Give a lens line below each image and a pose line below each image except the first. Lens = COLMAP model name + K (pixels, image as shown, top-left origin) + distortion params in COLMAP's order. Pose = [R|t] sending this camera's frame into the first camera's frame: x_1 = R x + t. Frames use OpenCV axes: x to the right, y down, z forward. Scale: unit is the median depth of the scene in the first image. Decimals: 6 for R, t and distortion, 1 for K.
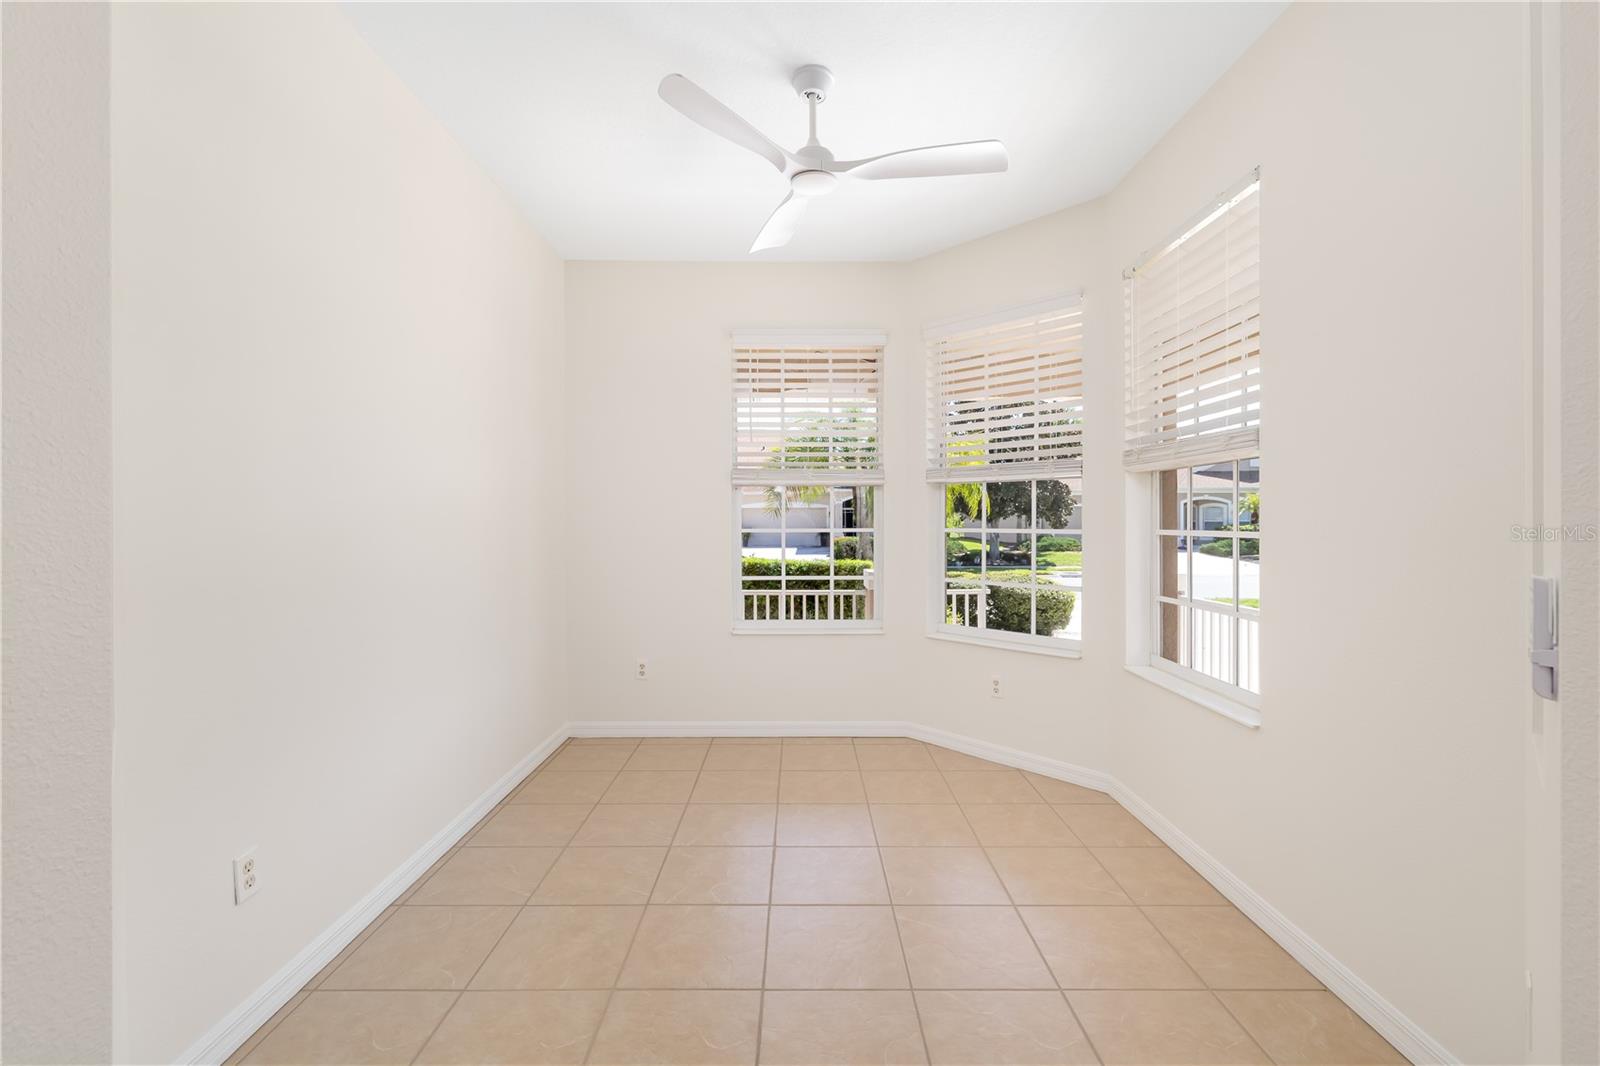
lens RADIAL K [[683.5, 0, 804.6], [0, 683.5, 510.8], [0, 0, 1]] dist [0.002779, 0.000289]
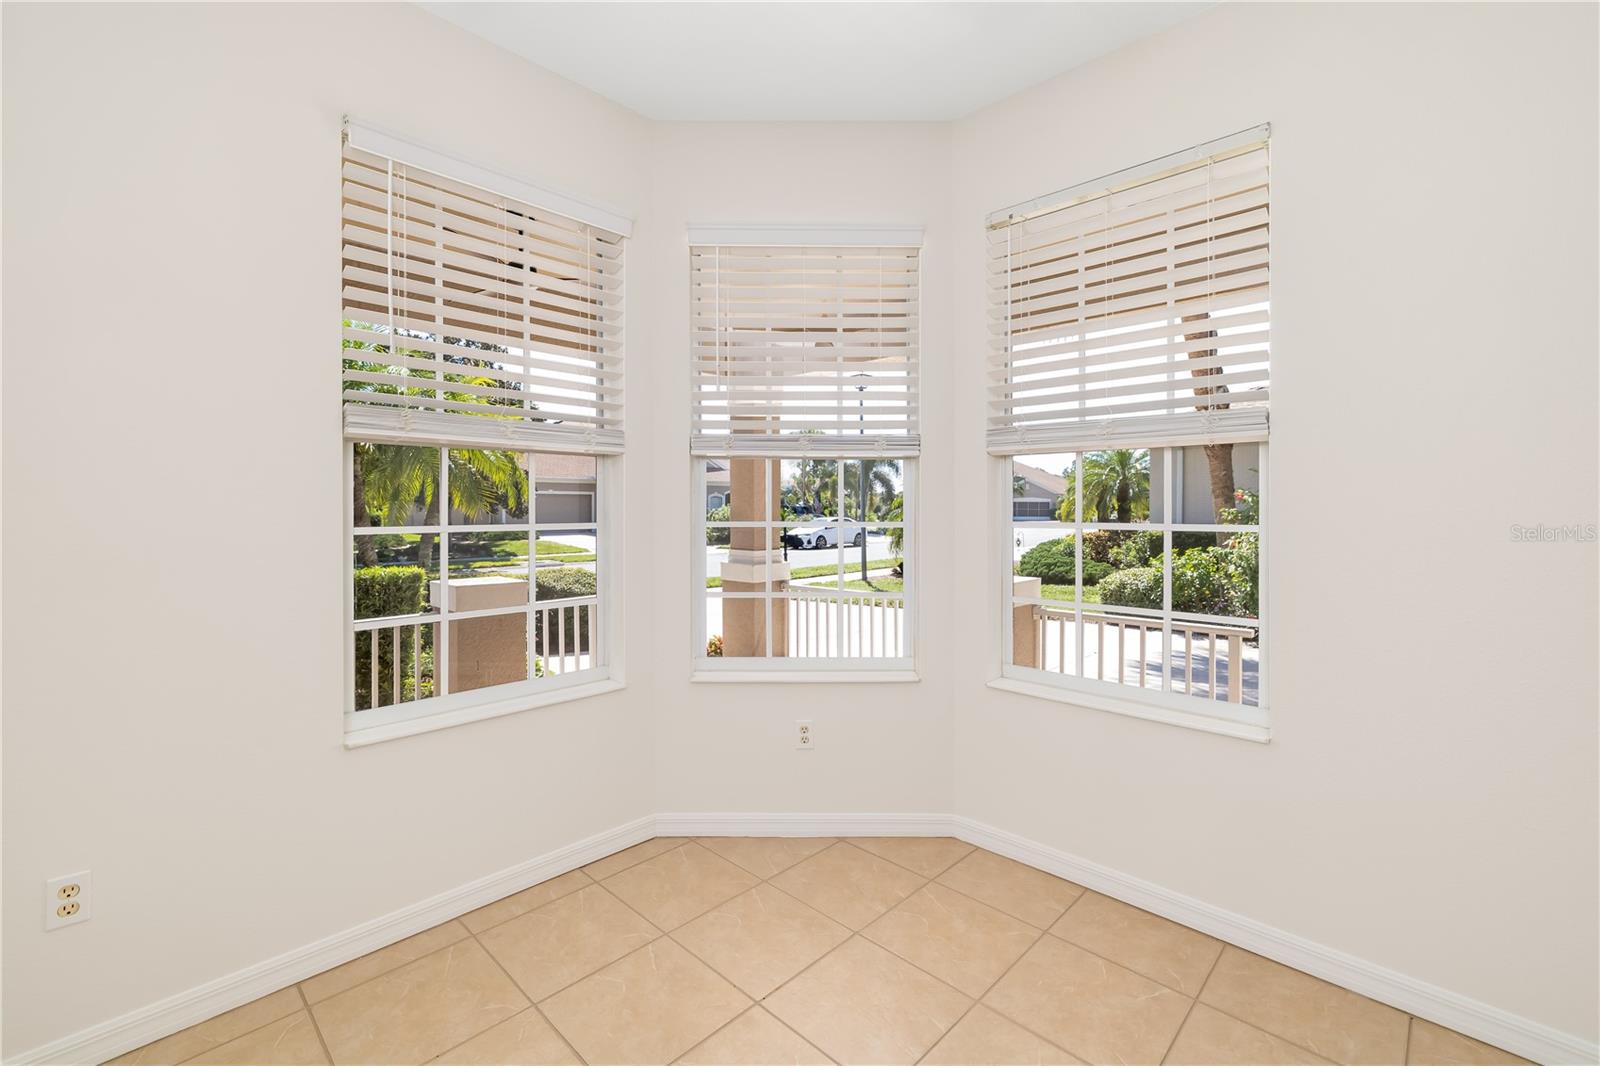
lens RADIAL K [[683.5, 0, 804.6], [0, 683.5, 510.8], [0, 0, 1]] dist [0.002779, 0.000289]
pose [[0.698485, 0.000846, 0.715624, -0.247986], [-0.014405, 0.999813, 0.012878, 0.005820], [-0.715479, -0.019304, 0.698367, 0.489239]]
